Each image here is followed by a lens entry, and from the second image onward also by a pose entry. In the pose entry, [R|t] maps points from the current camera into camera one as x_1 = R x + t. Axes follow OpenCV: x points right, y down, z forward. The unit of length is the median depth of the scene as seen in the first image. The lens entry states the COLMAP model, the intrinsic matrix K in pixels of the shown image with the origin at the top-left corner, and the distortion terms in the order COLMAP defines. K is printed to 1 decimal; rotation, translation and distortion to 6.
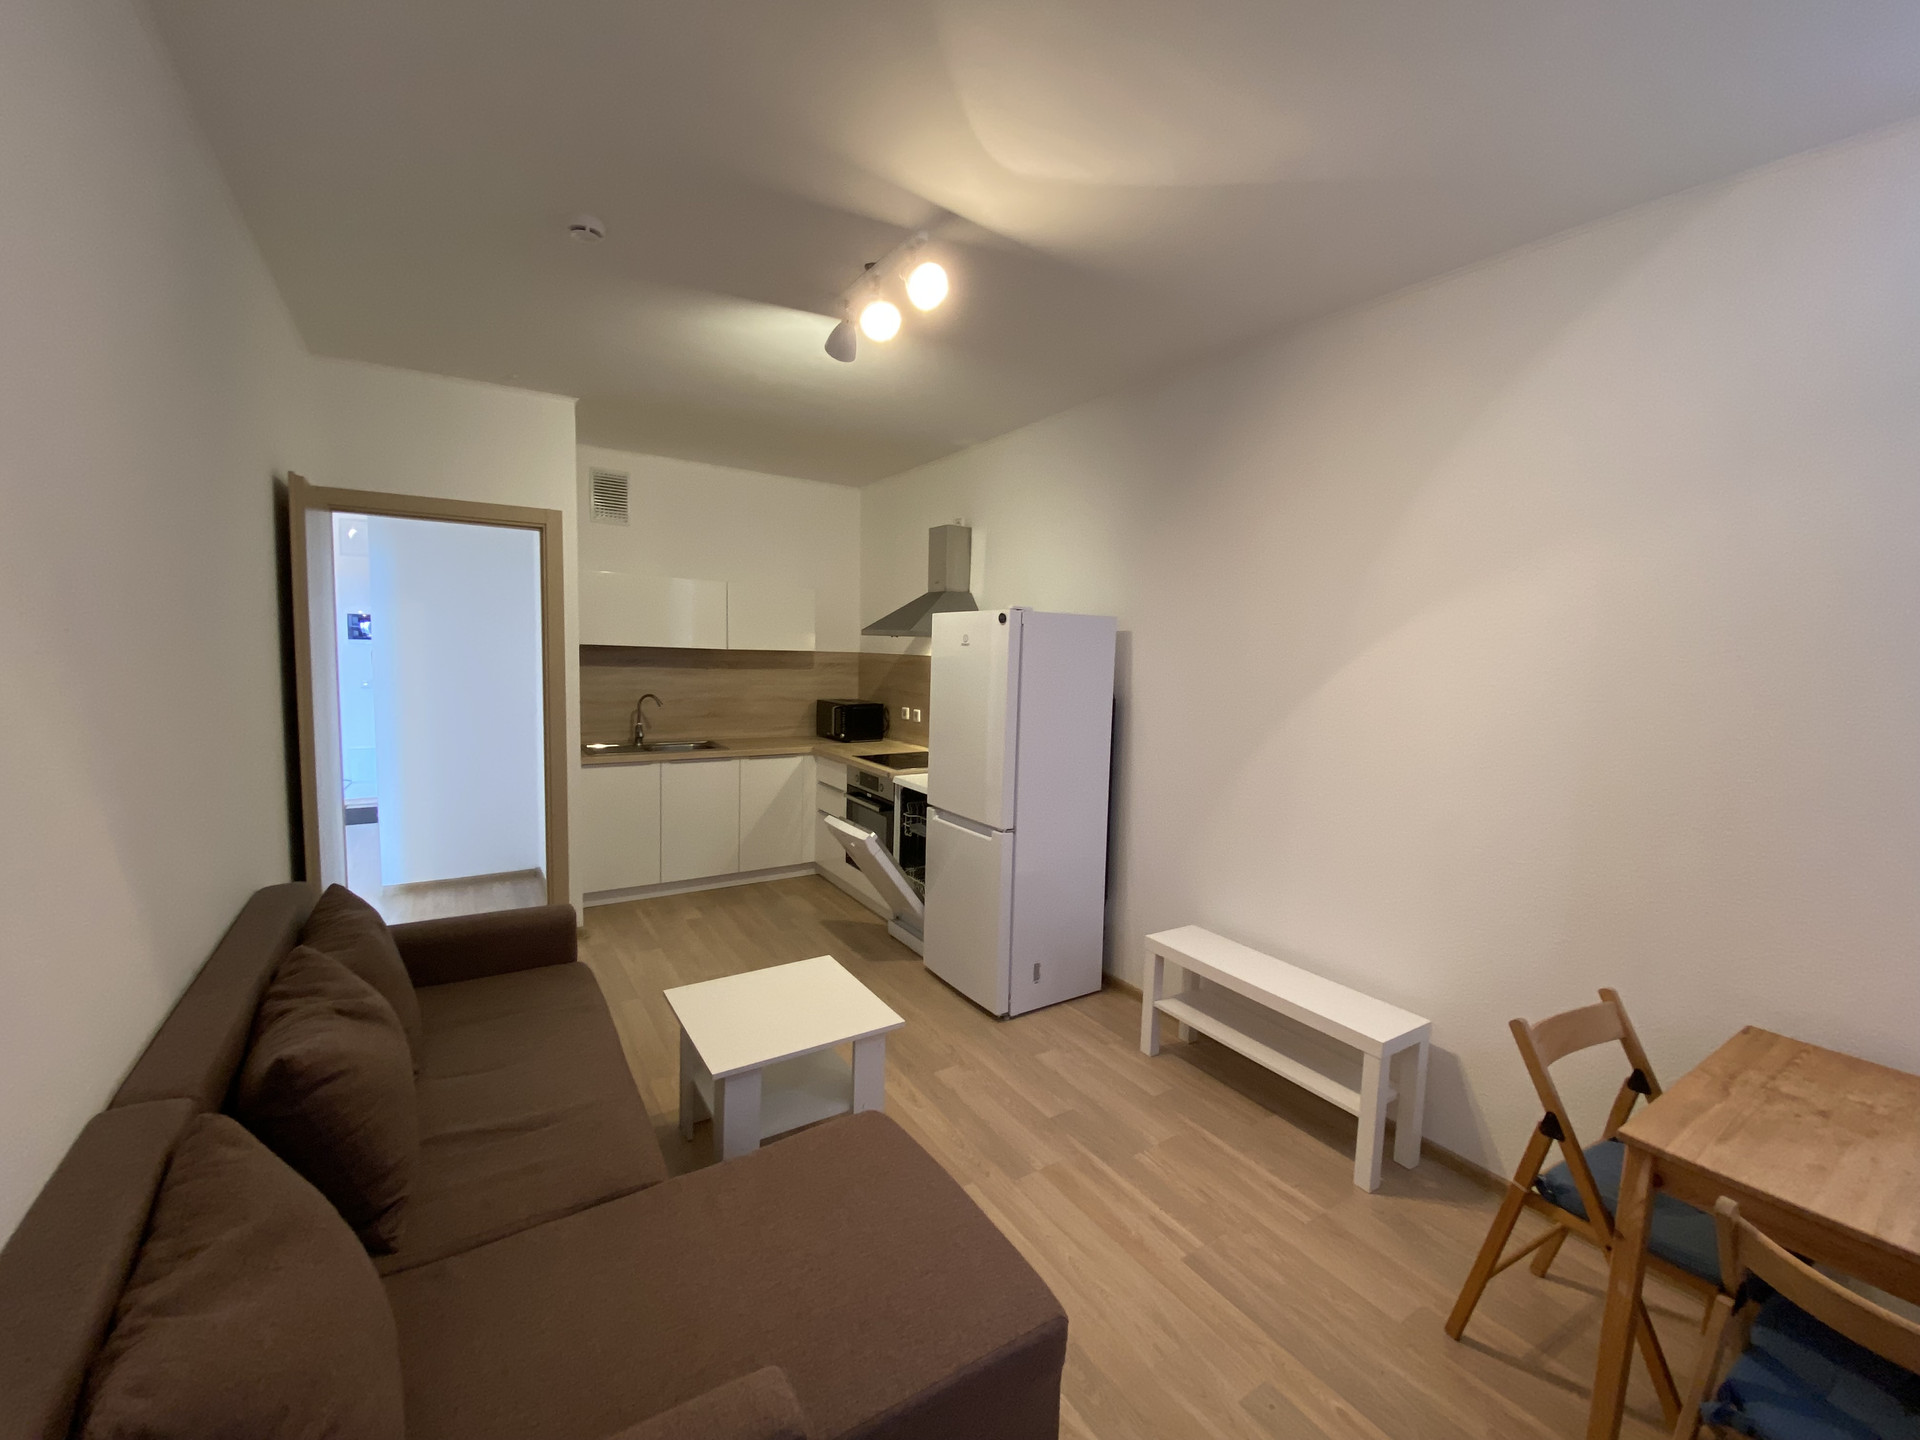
lens RADIAL K [[775.4, 0, 962.7], [0, 775.4, 716.7], [0, 0, 1]] dist [0.013290, -0.015877]
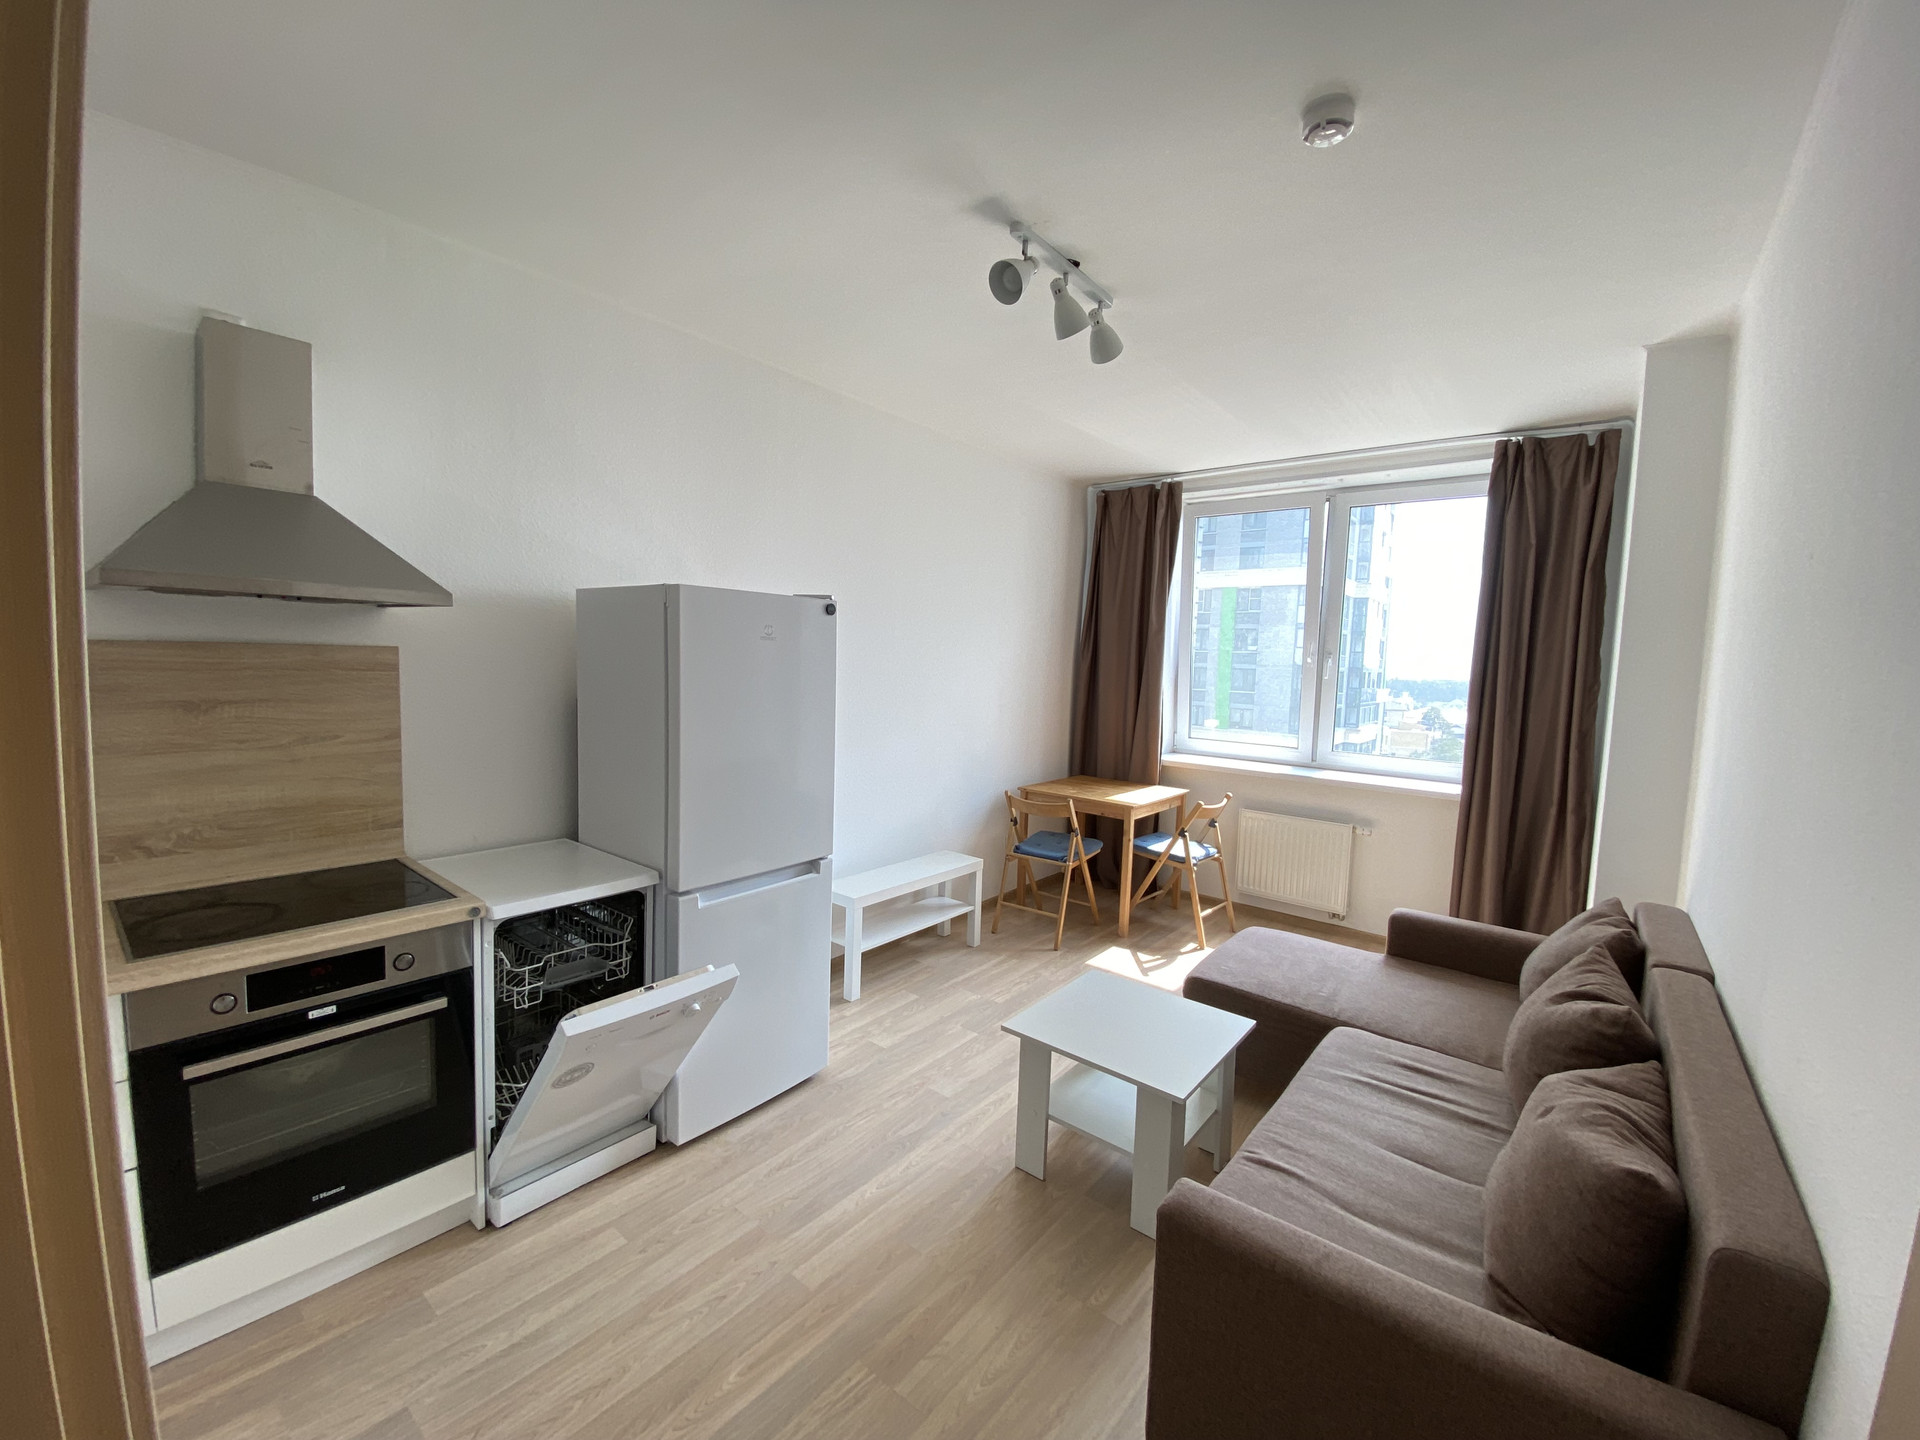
lens RADIAL K [[775.4, 0, 953.1], [0, 775.4, 711.3], [0, 0, 1]] dist [0.013290, -0.015877]
pose [[-0.306104, -0.112399, 0.945339, -1.052979], [0.037432, 0.990817, 0.129927, -0.159767], [-0.951262, 0.075158, -0.299086, 1.478185]]
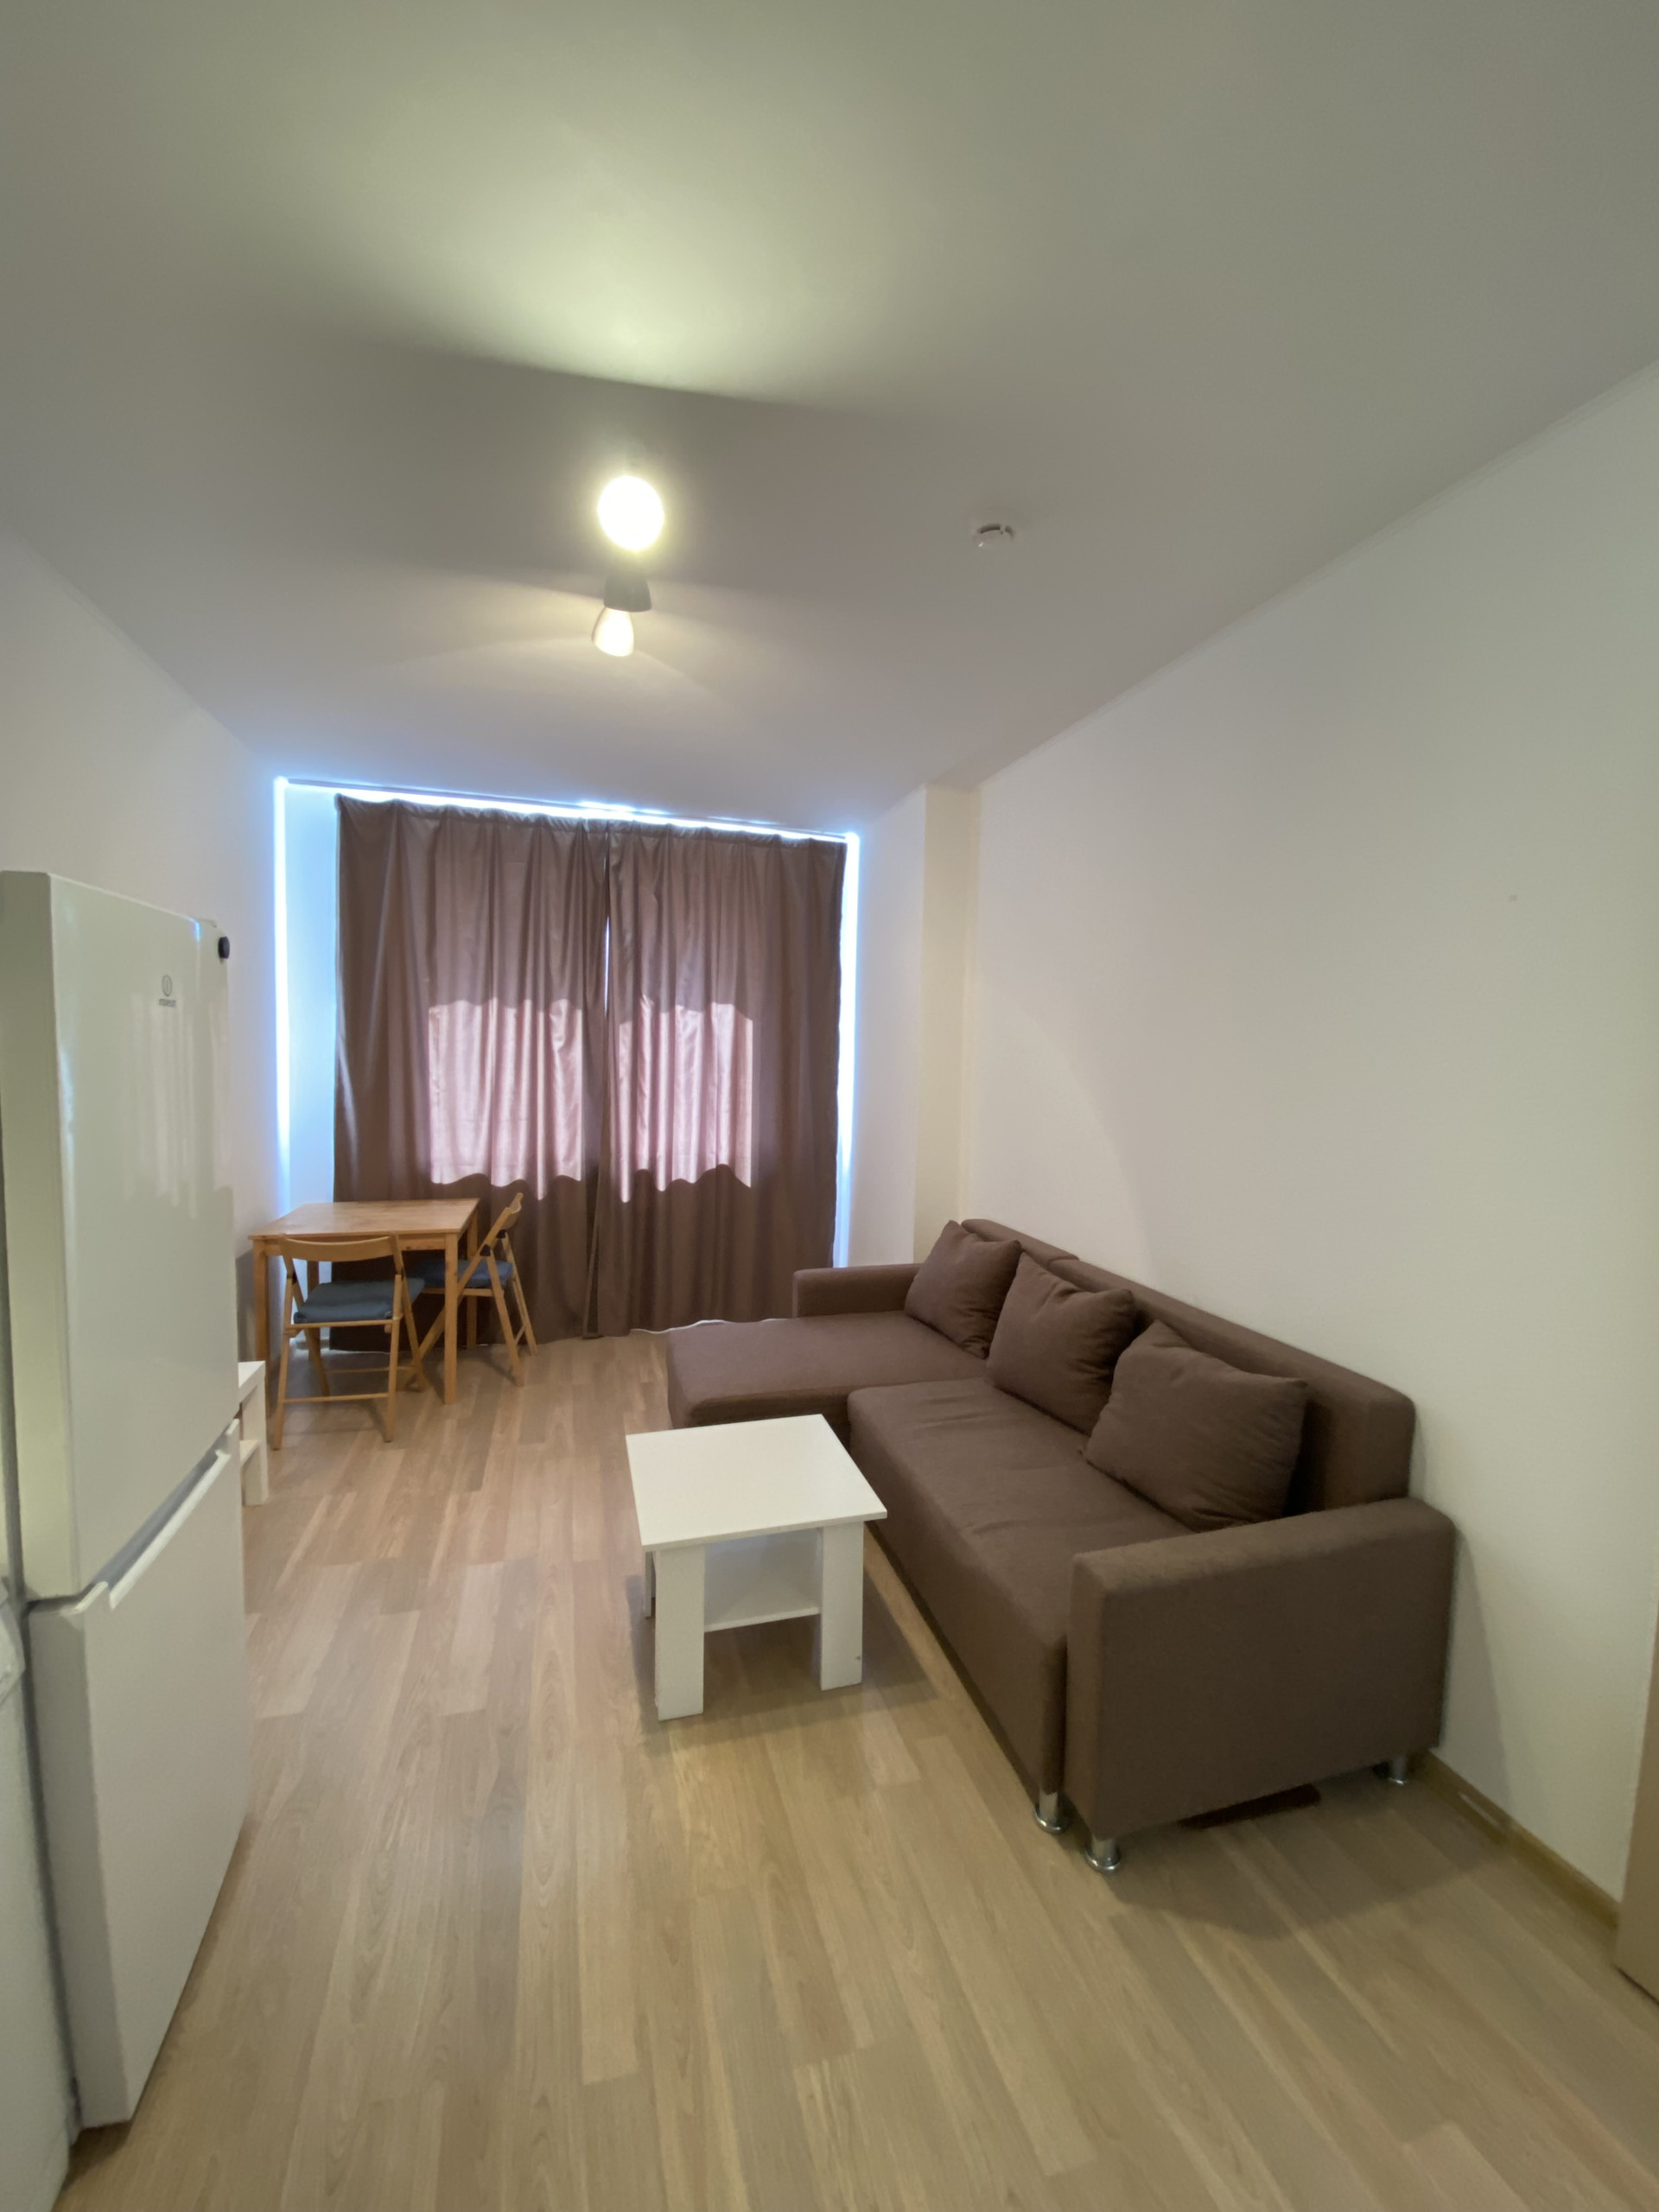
lens RADIAL K [[893.3, 0, 839.1], [0, 893.3, 1098.2], [0, 0, 1]] dist [0.013290, -0.015877]
pose [[-0.959129, -0.068478, 0.274557, -0.563846], [-0.029653, 0.989257, 0.143145, -0.164096], [-0.281410, 0.129153, -0.950856, 1.831256]]
